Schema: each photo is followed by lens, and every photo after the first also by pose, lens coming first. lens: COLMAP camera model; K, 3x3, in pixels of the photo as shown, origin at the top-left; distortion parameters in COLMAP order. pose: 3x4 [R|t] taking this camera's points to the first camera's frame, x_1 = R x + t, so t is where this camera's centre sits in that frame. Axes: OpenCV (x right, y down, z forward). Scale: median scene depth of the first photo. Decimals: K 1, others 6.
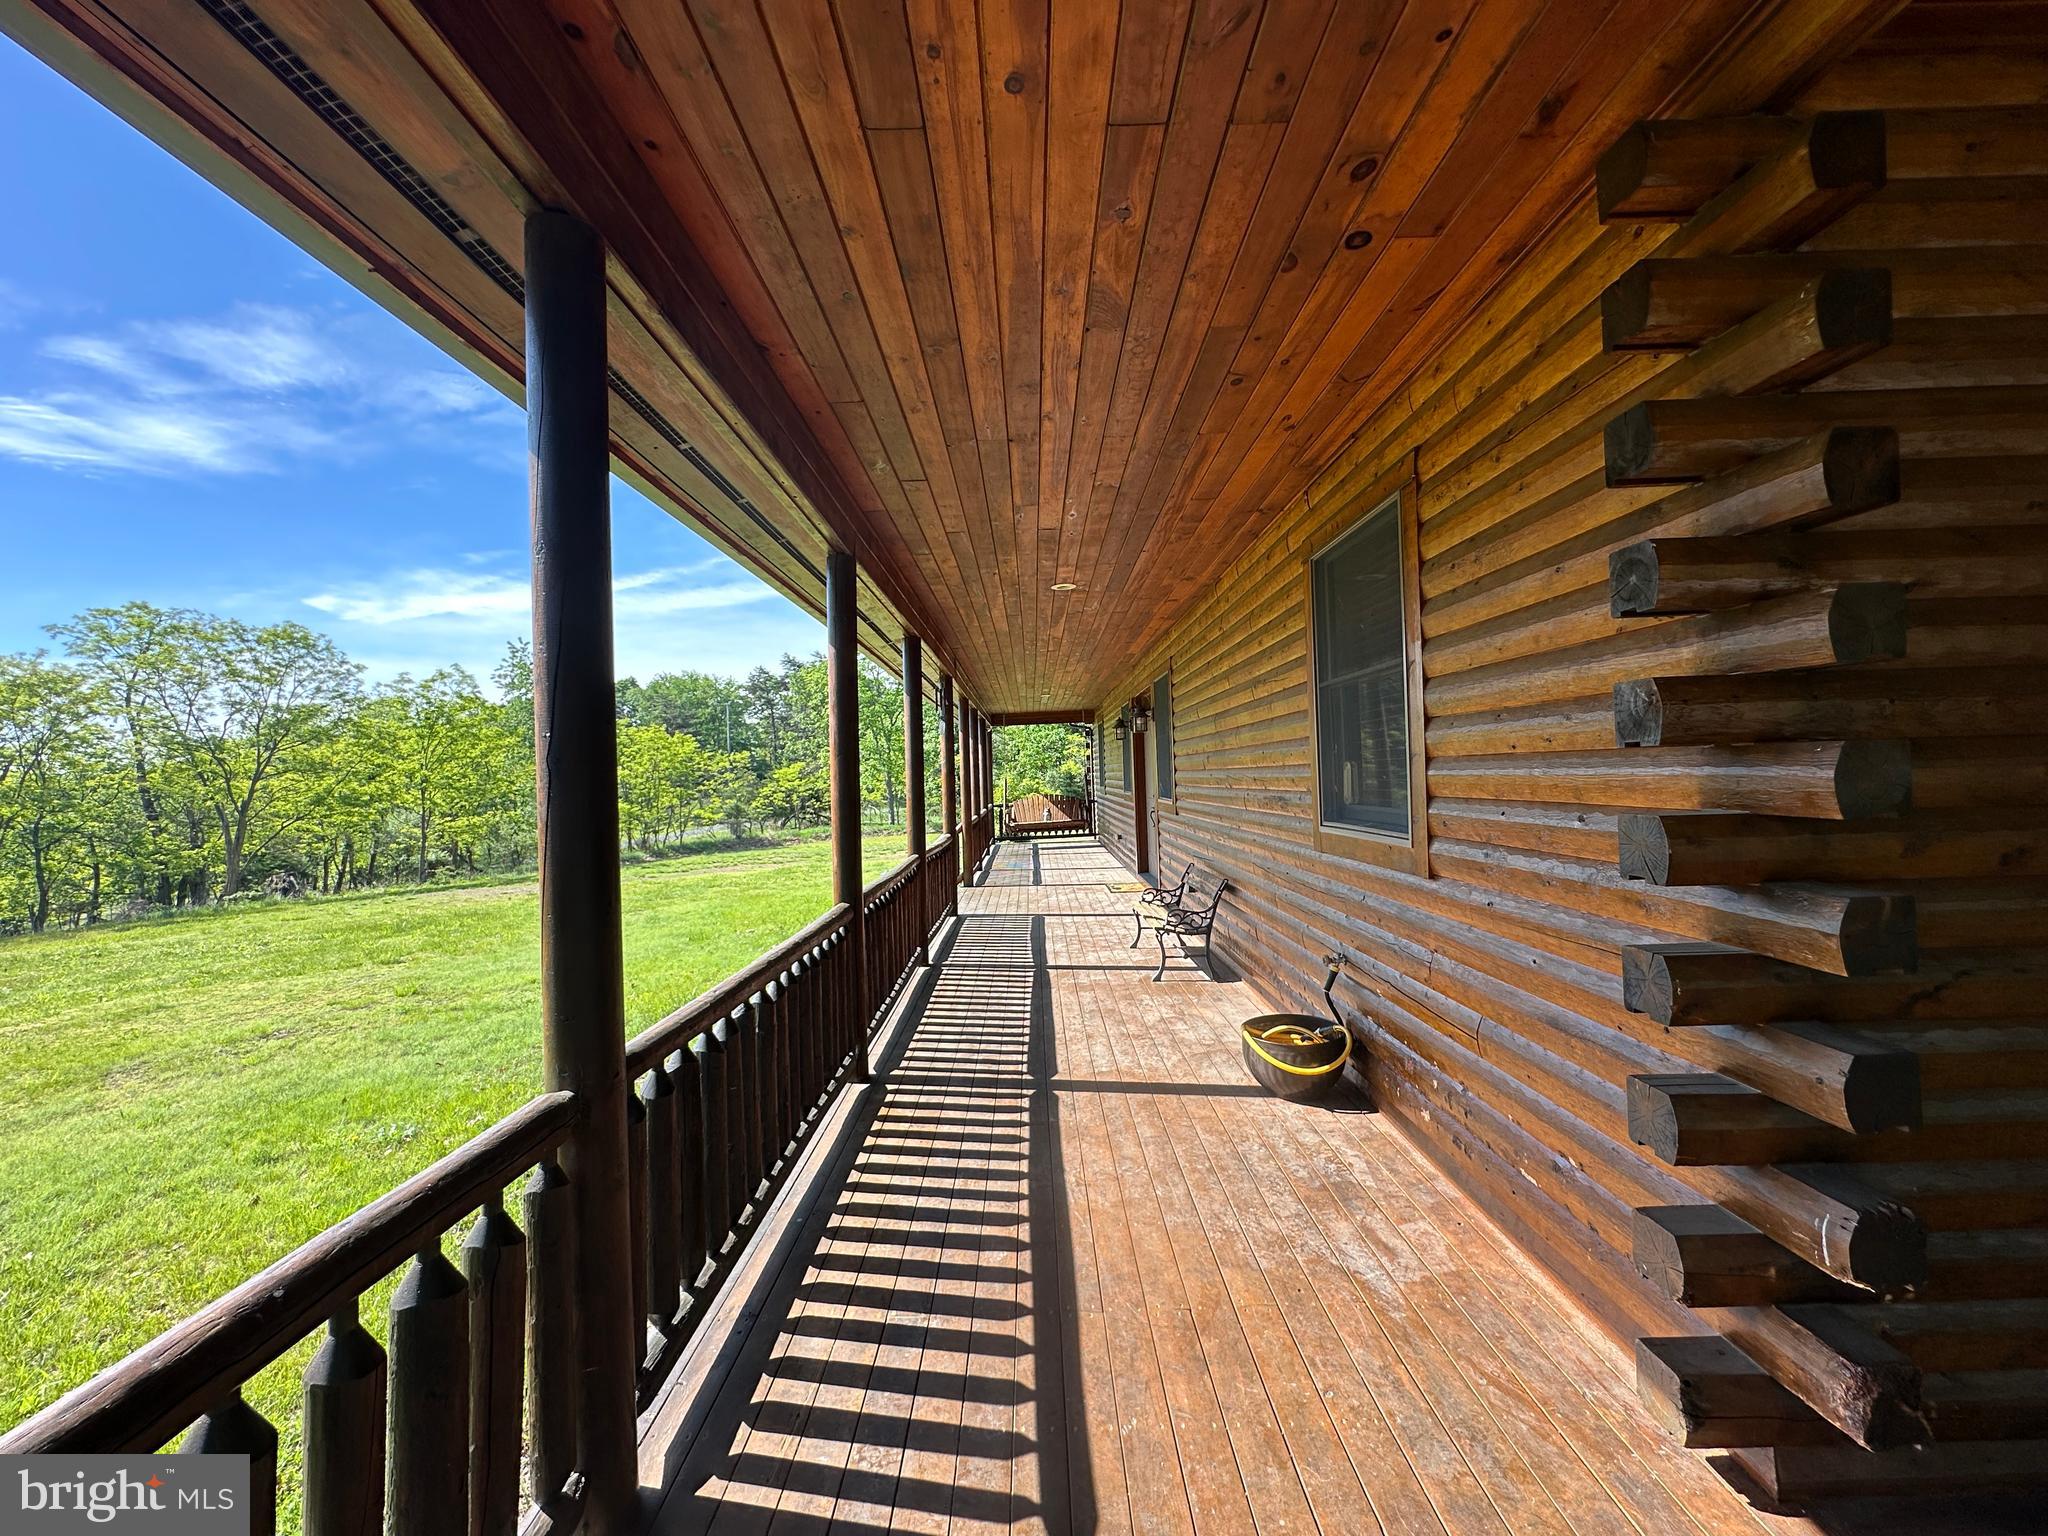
lens RADIAL K [[818.3, 0, 1024.3], [0, 818.3, 765.8], [0, 0, 1]] dist [-0.002142, 0.000430]
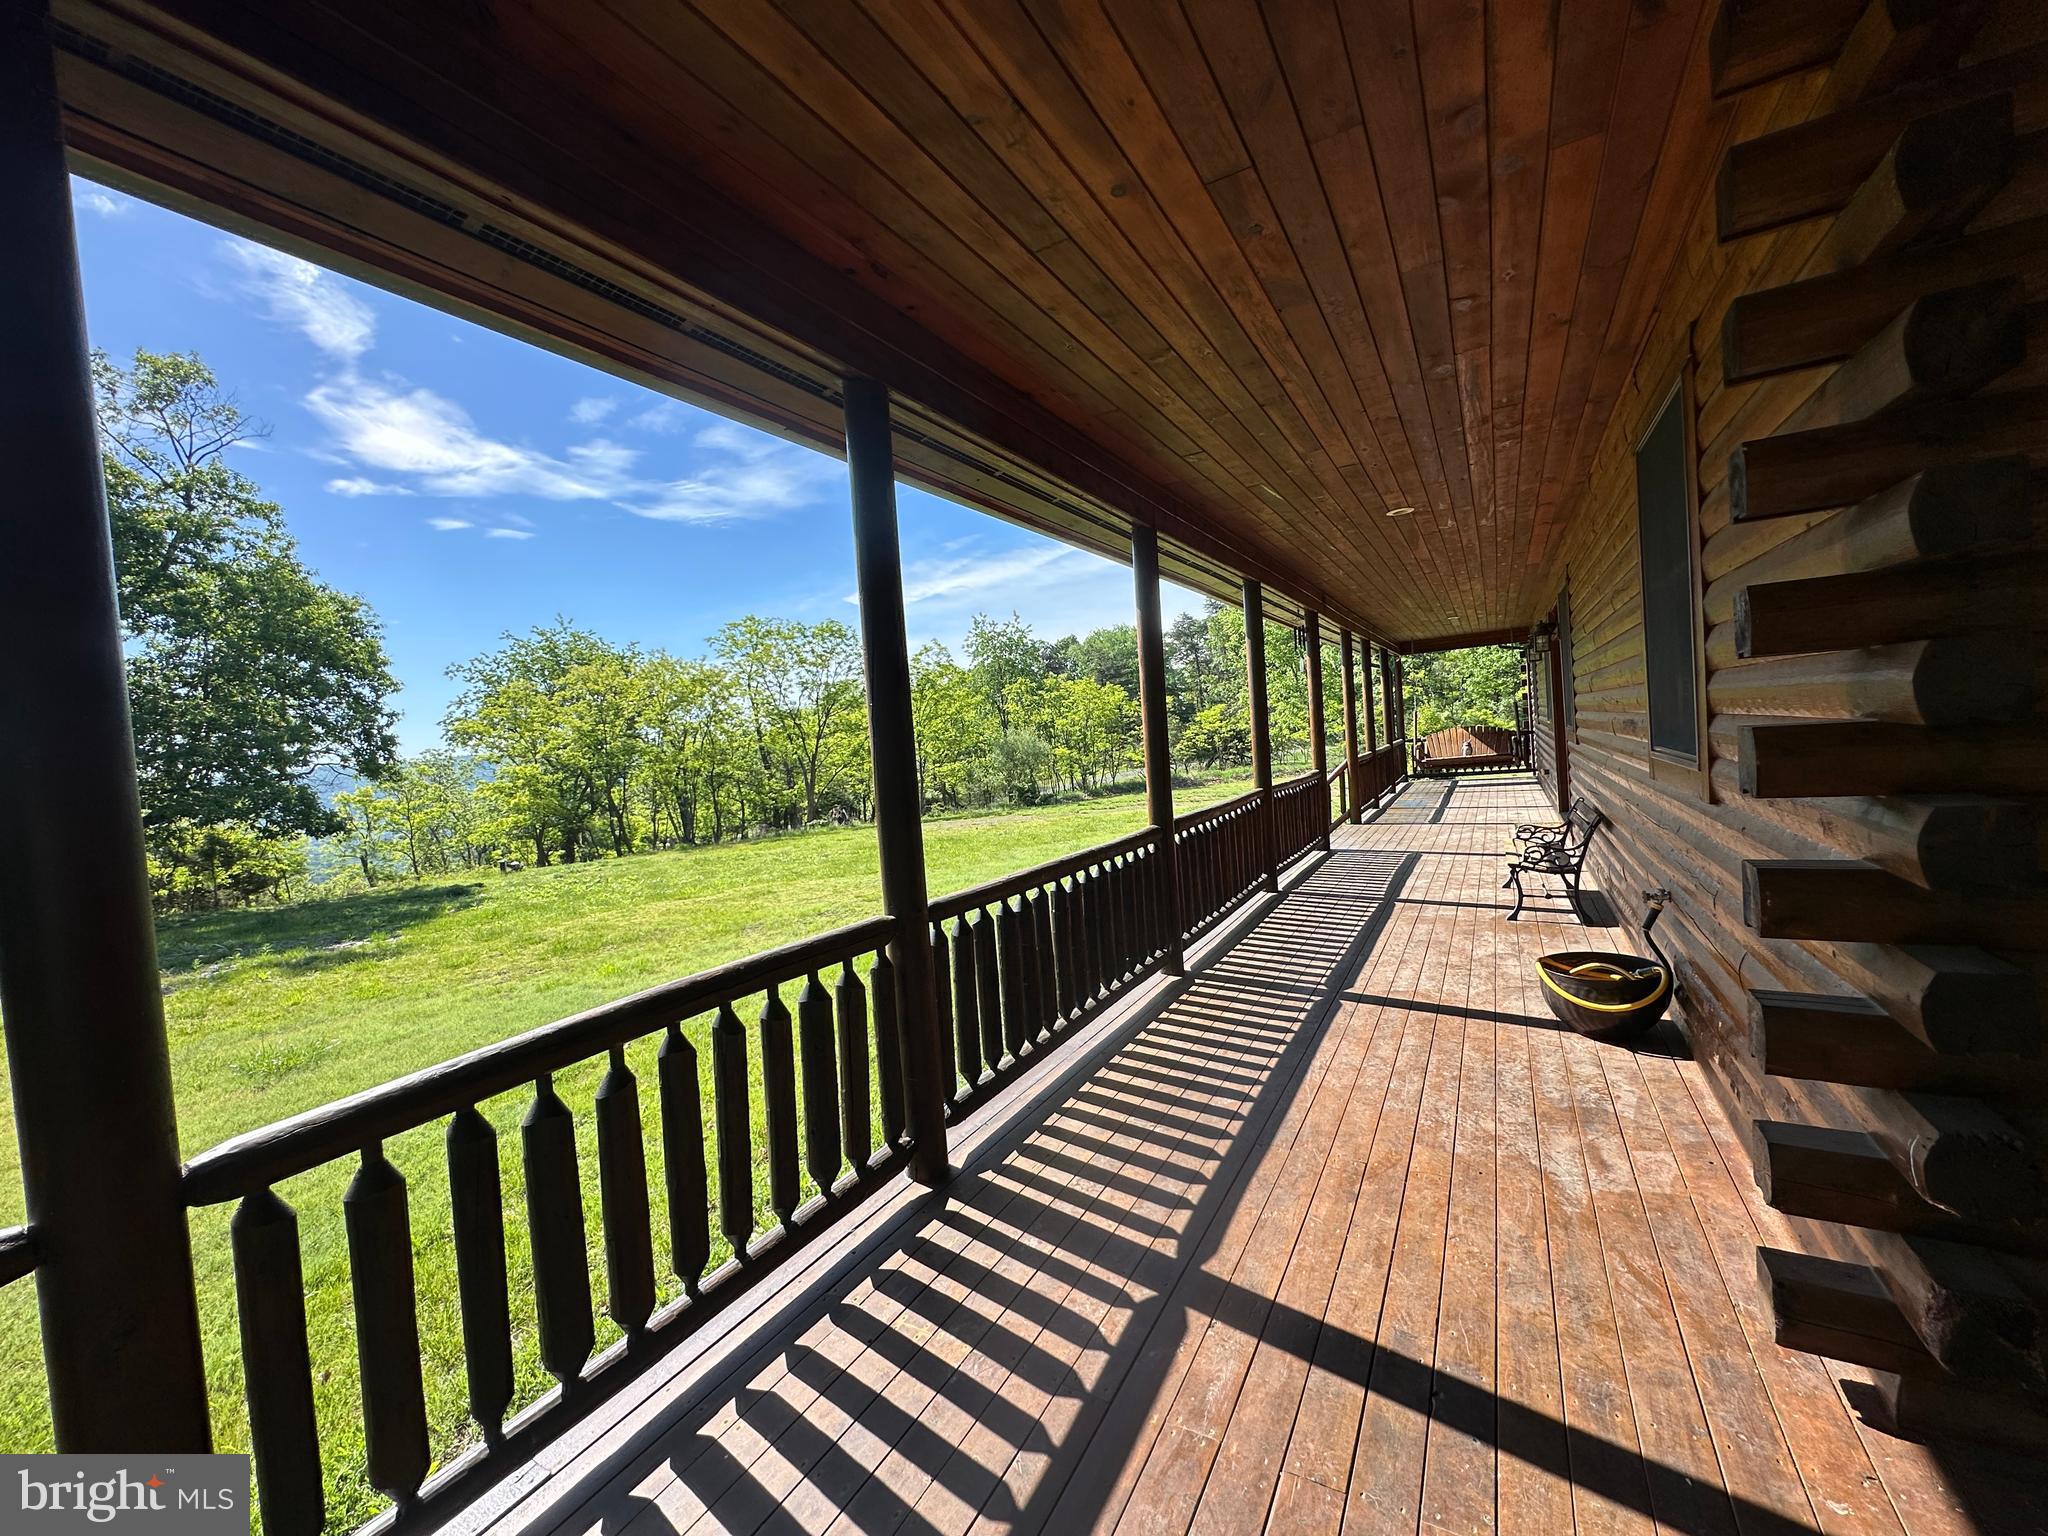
lens RADIAL K [[818.3, 0, 1024.3], [0, 818.3, 765.8], [0, 0, 1]] dist [-0.002142, 0.000430]
pose [[0.869262, -0.015359, -0.494112, 0.141126], [0.050842, 0.996995, 0.058451, 0.001377], [0.491729, -0.075931, 0.867431, -0.083098]]
